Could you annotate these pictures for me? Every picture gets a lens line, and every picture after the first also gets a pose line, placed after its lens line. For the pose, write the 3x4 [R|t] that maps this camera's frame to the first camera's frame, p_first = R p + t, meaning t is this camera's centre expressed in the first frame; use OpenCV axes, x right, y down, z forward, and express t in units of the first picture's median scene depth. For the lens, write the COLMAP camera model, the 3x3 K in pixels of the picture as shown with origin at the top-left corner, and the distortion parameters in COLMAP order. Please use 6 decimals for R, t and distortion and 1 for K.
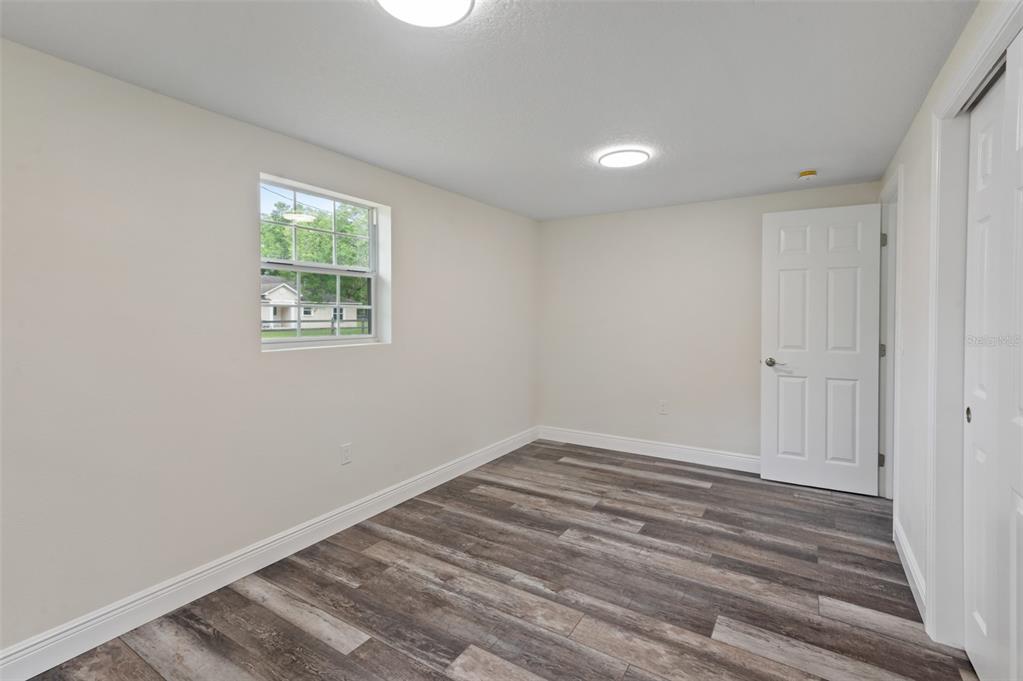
lens RADIAL K [[466.3, 0, 516.6], [0, 466.3, 324.2], [0, 0, 1]] dist [0.014219, 0.000060]
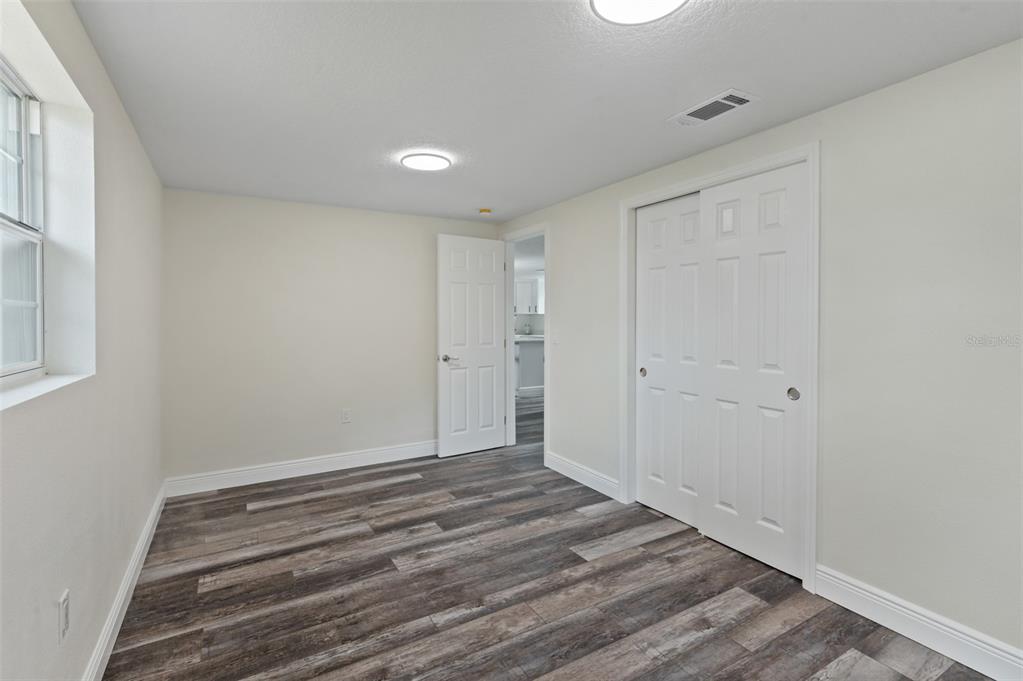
lens RADIAL K [[471.2, 0, 504.7], [0, 471.2, 325.9], [0, 0, 1]] dist [0.004857, 0.000132]
pose [[0.468939, -0.015040, 0.883102, -0.583822], [0.022022, 0.999743, 0.005332, -0.006409], [-0.882956, 0.016948, 0.469150, 0.387230]]
